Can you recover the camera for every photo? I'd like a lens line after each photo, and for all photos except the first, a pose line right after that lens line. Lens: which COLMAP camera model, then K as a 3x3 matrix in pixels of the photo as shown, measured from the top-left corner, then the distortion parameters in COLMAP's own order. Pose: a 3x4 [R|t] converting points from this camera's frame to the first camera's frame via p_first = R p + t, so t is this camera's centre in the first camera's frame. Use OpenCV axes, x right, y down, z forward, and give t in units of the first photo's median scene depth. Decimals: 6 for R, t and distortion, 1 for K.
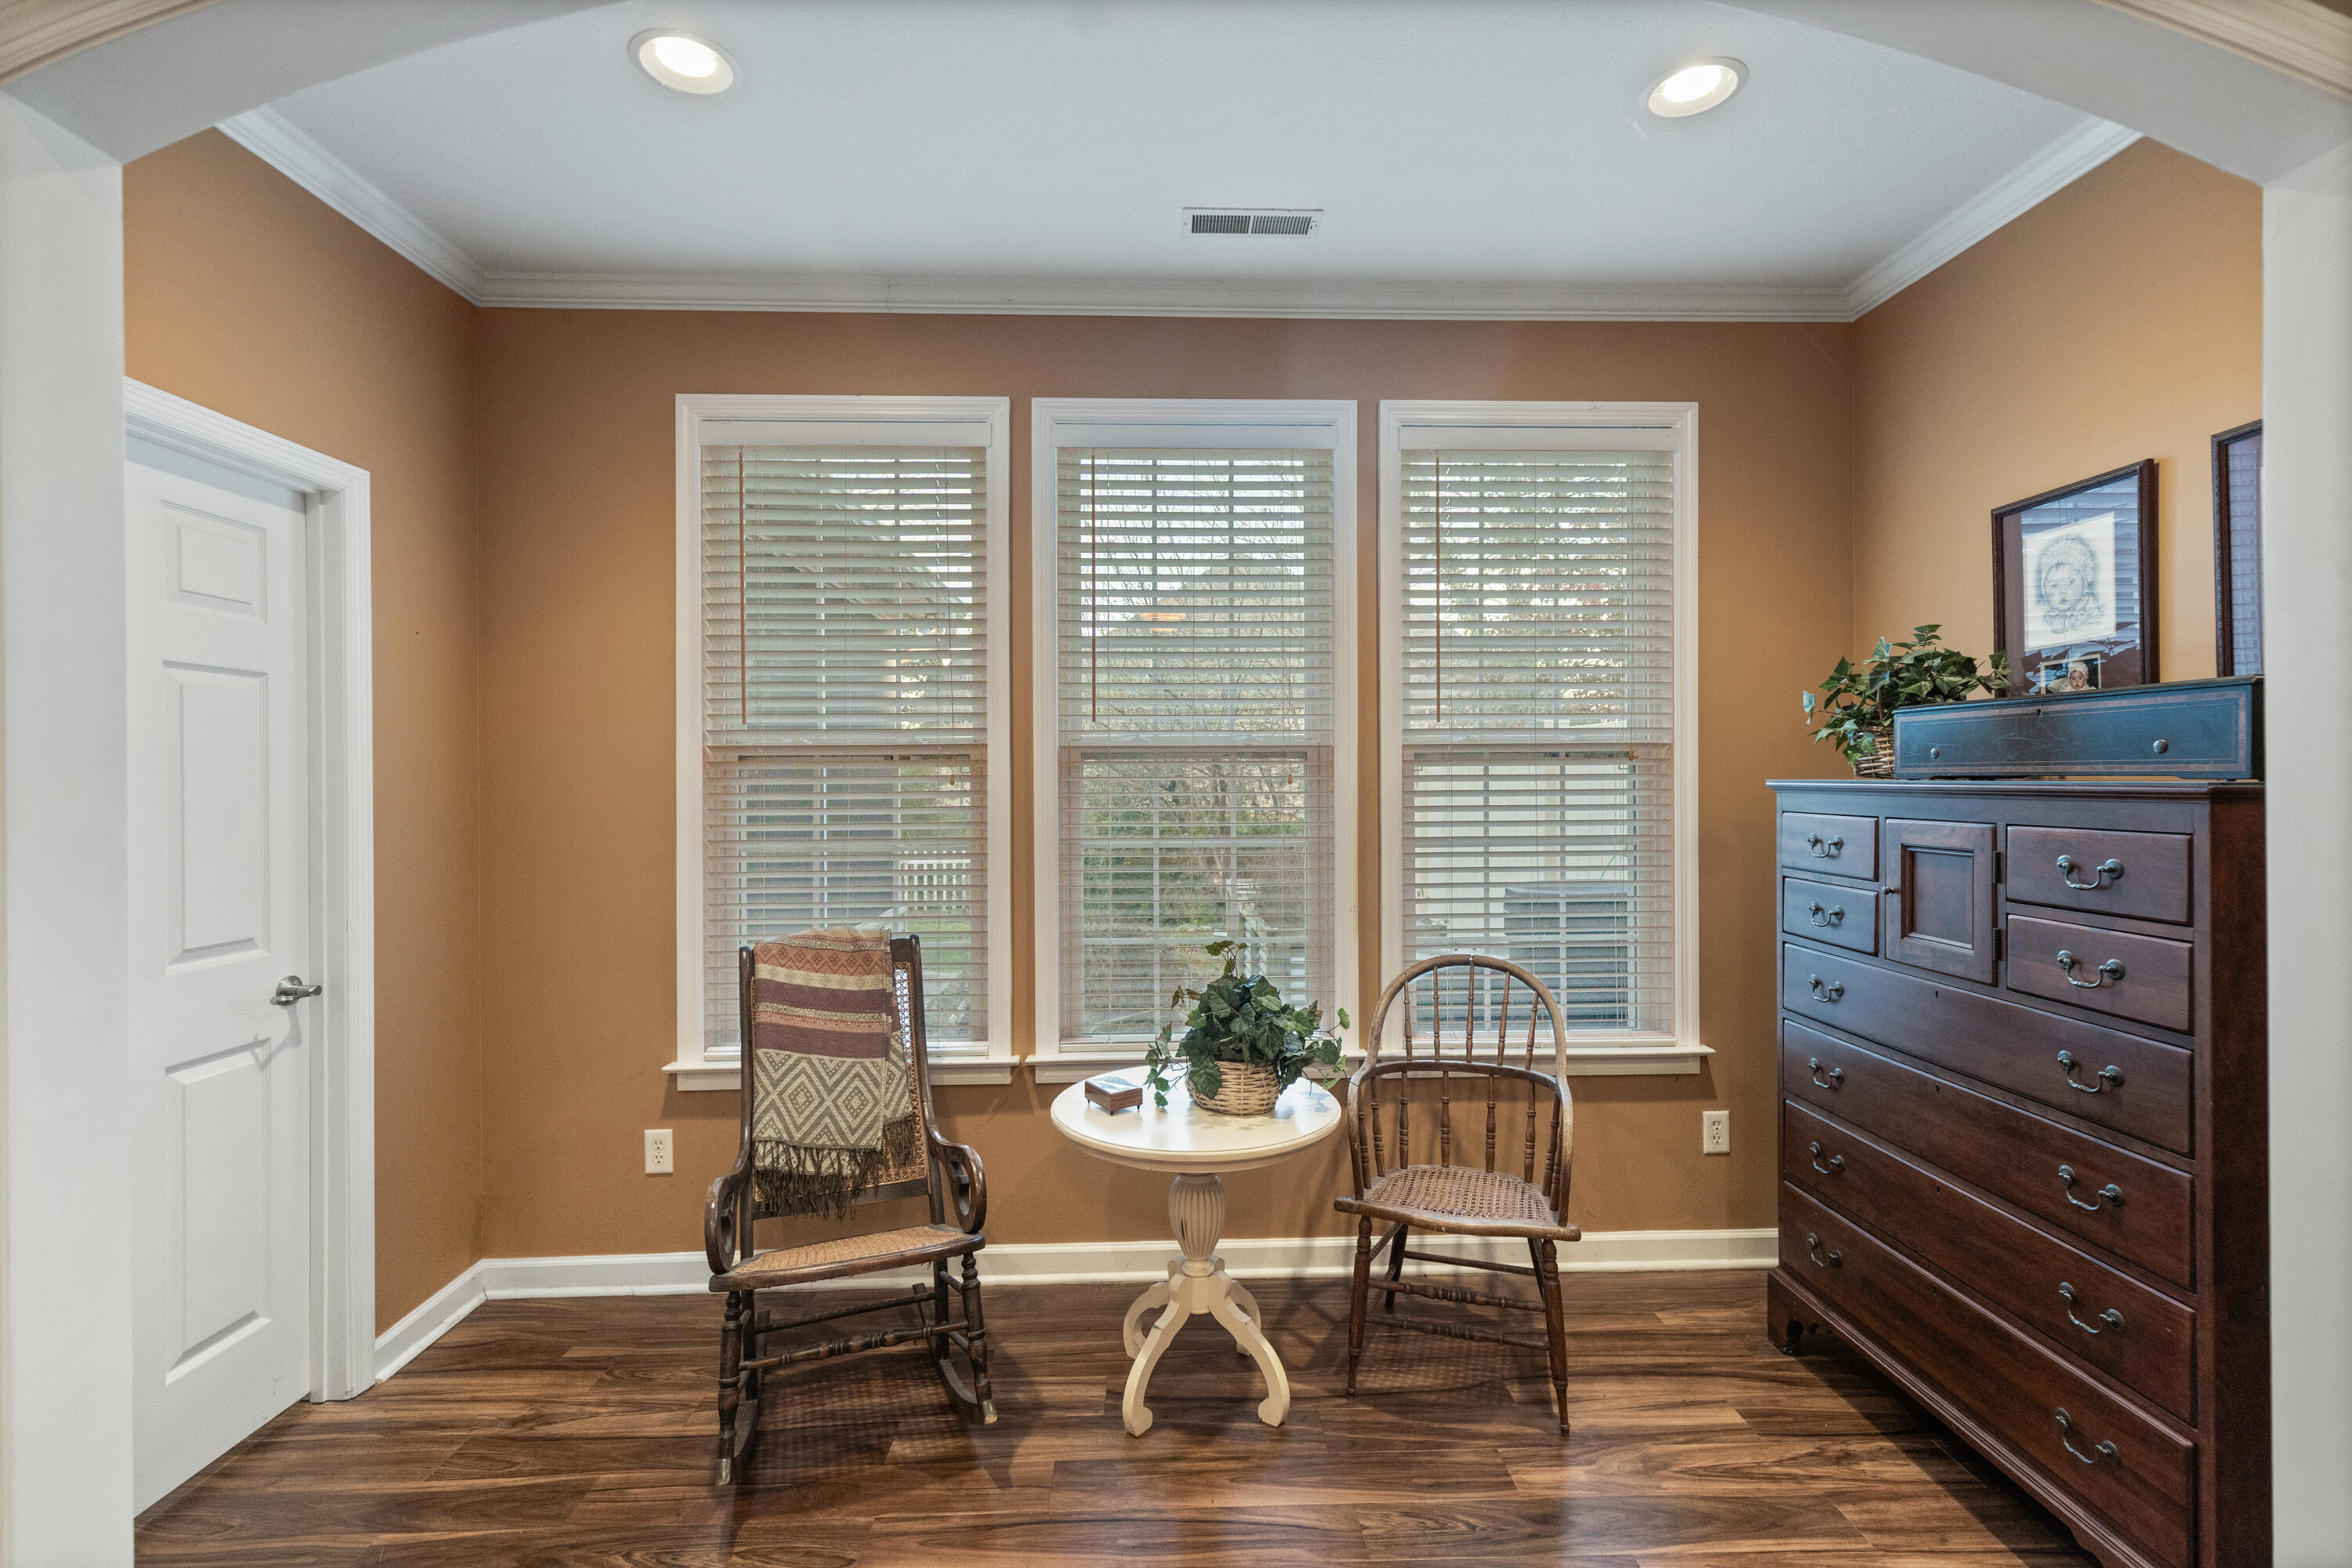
lens RADIAL K [[1072.8, 0, 1181.4], [0, 1072.8, 783.2], [0, 0, 1]] dist [0.008810, -0.000634]
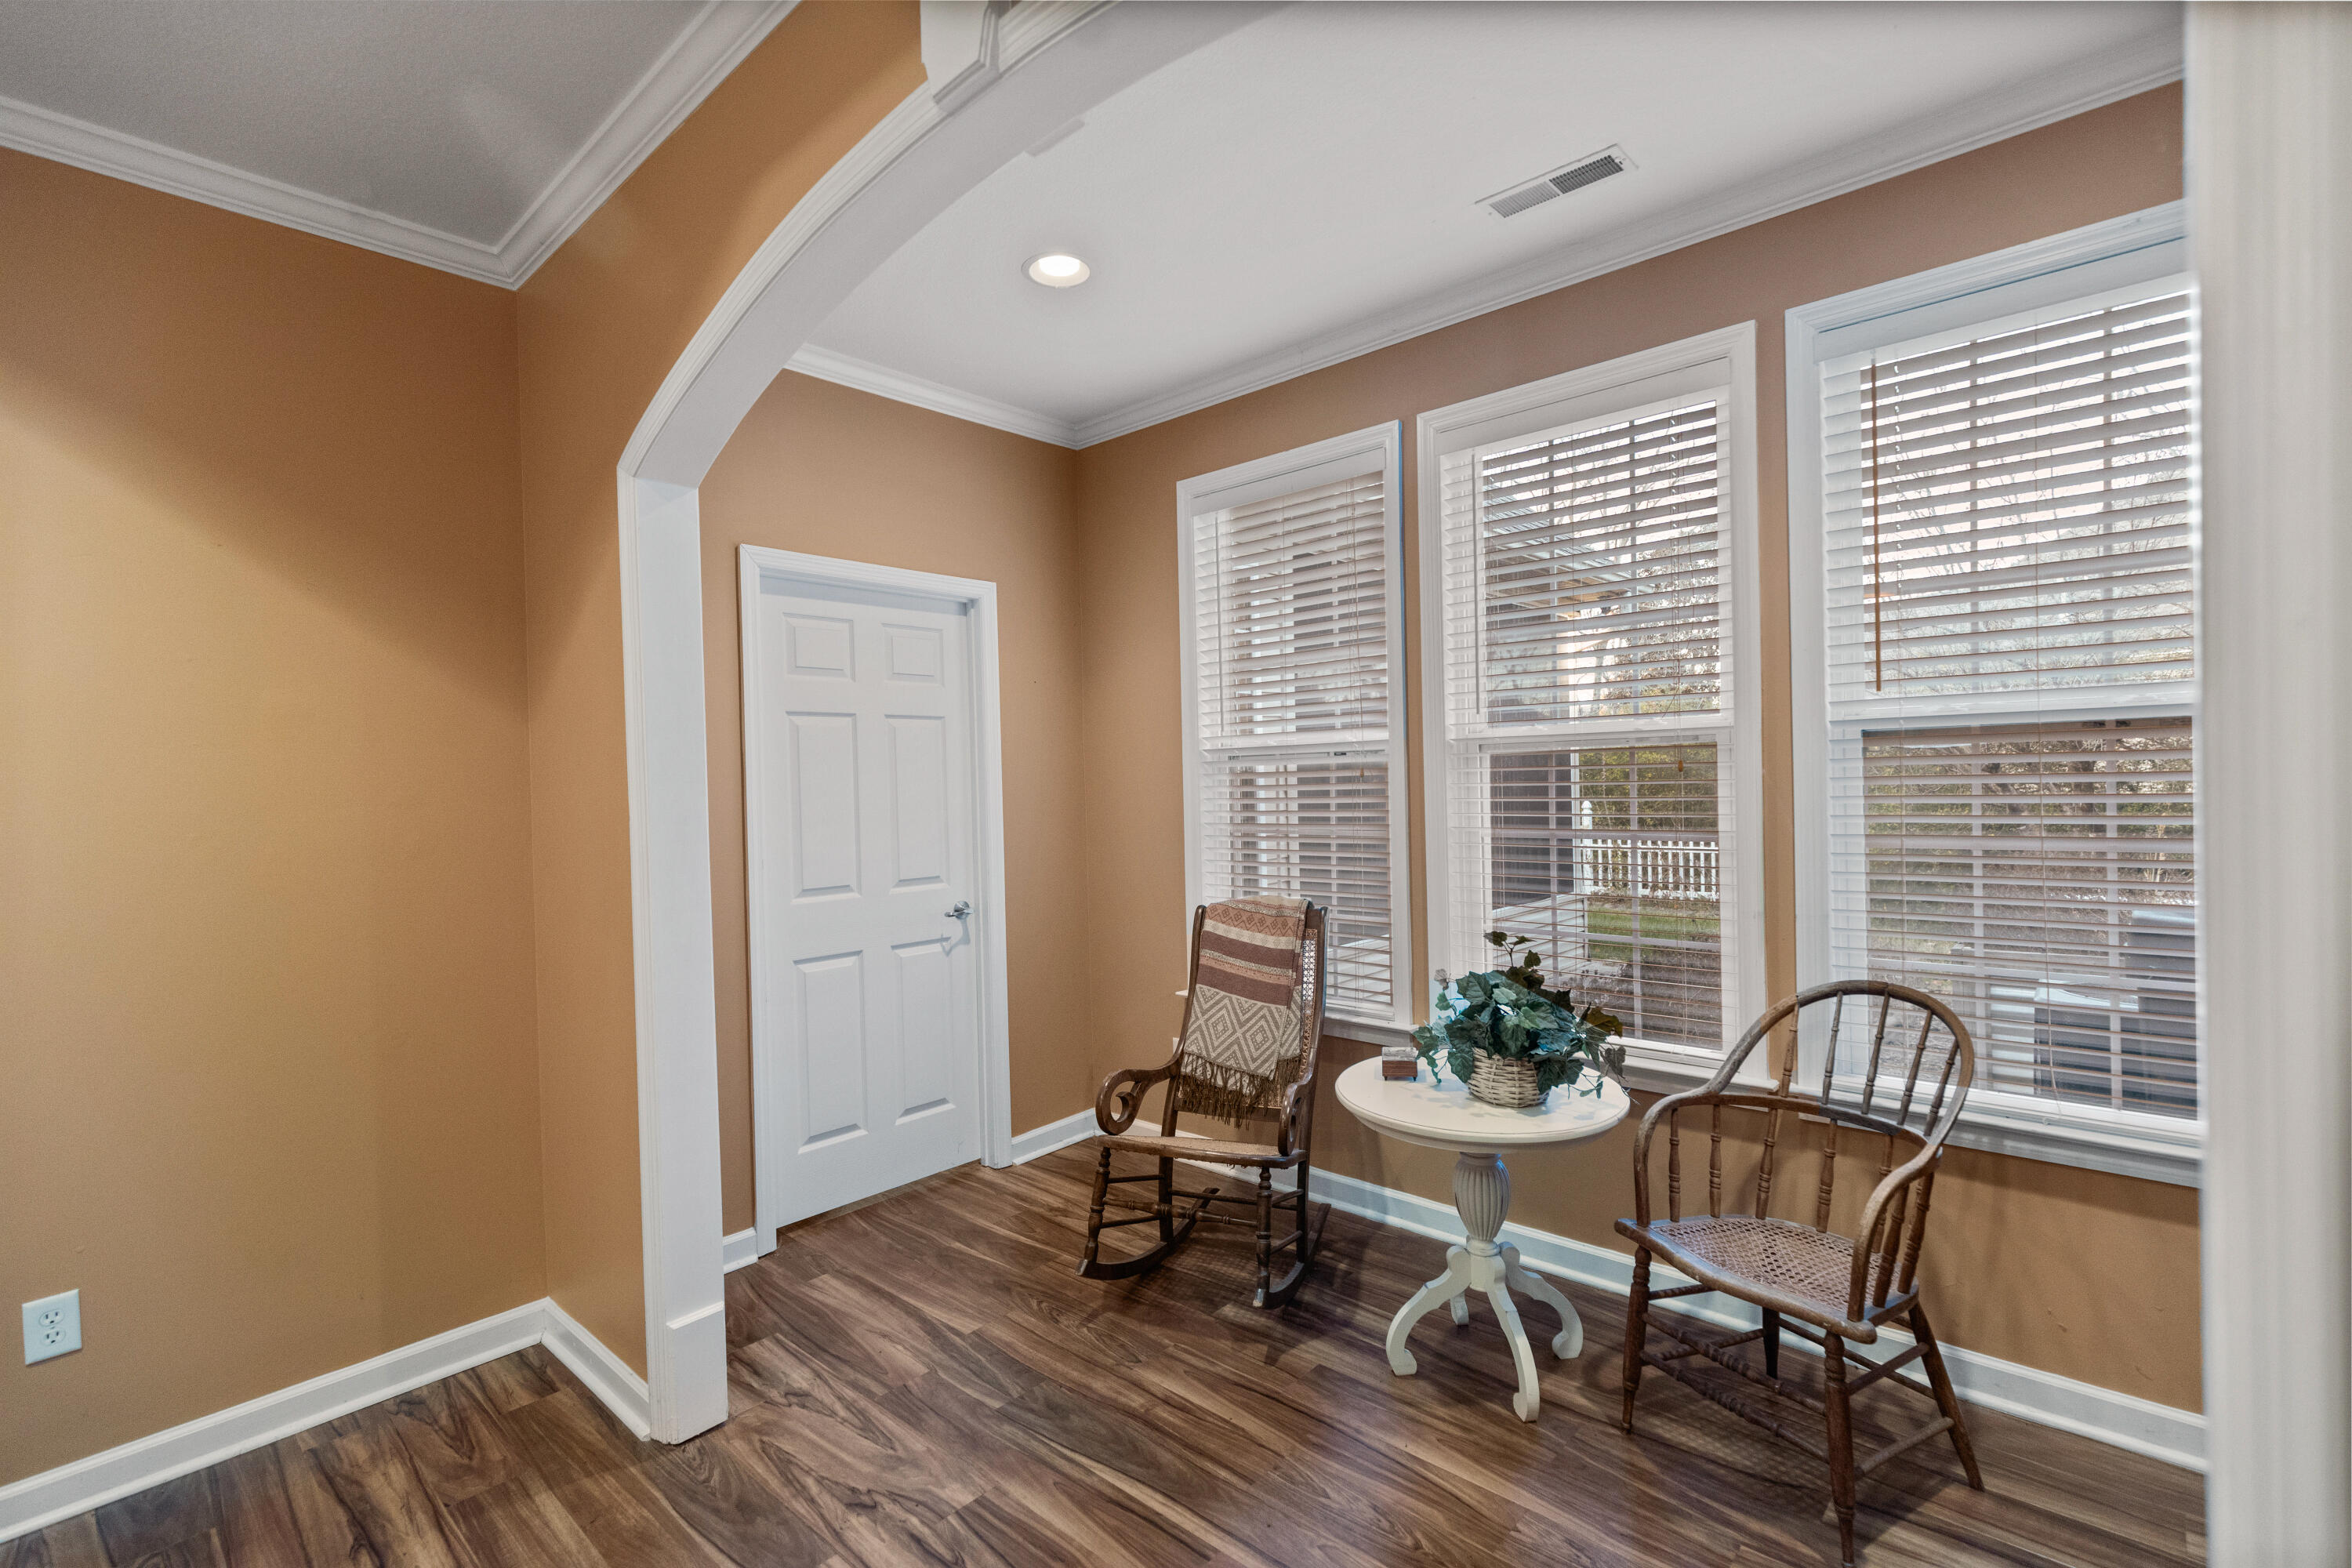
lens RADIAL K [[1072.8, 0, 1174.3], [0, 1072.8, 782.1], [0, 0, 1]] dist [0.008810, -0.000634]
pose [[0.709703, -0.008974, -0.704444, 0.509538], [0.023419, 0.999667, 0.010858, -0.010690], [0.704112, -0.024204, 0.709677, 0.071154]]
